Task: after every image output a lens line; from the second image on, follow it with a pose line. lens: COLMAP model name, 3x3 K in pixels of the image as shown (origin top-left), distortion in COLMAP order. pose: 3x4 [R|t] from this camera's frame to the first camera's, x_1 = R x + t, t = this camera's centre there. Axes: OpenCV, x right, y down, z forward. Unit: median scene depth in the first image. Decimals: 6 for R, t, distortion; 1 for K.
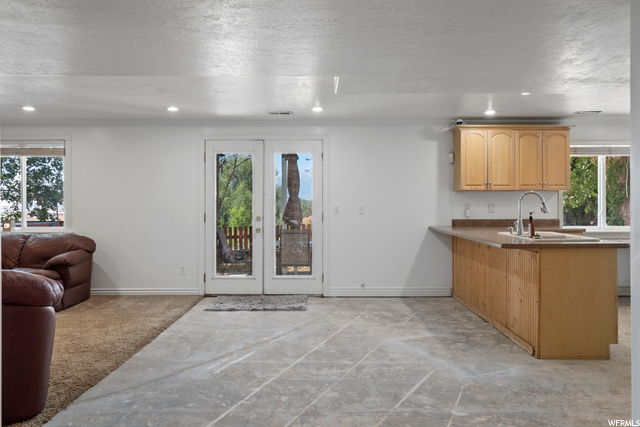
lens RADIAL K [[481.8, 0, 320.6], [0, 481.8, 210.8], [0, 0, 1]] dist [0.005876, -0.002189]
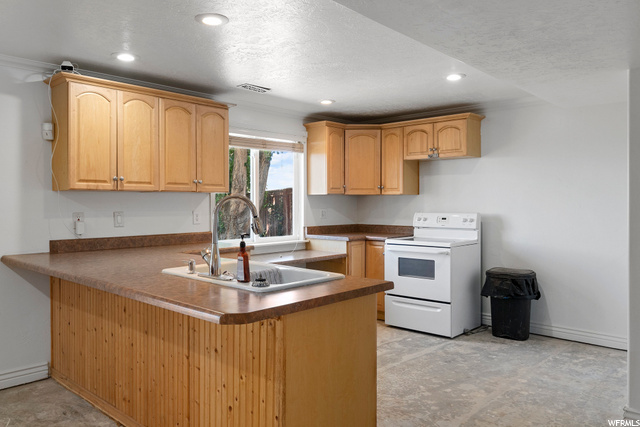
lens RADIAL K [[481.8, 0, 327.1], [0, 481.8, 202.8], [0, 0, 1]] dist [0.005876, -0.002189]
pose [[0.666430, -0.000805, 0.745567, 0.071622], [0.012218, 0.999877, -0.009842, -0.017722], [-0.745468, 0.015668, 0.666358, 0.403286]]
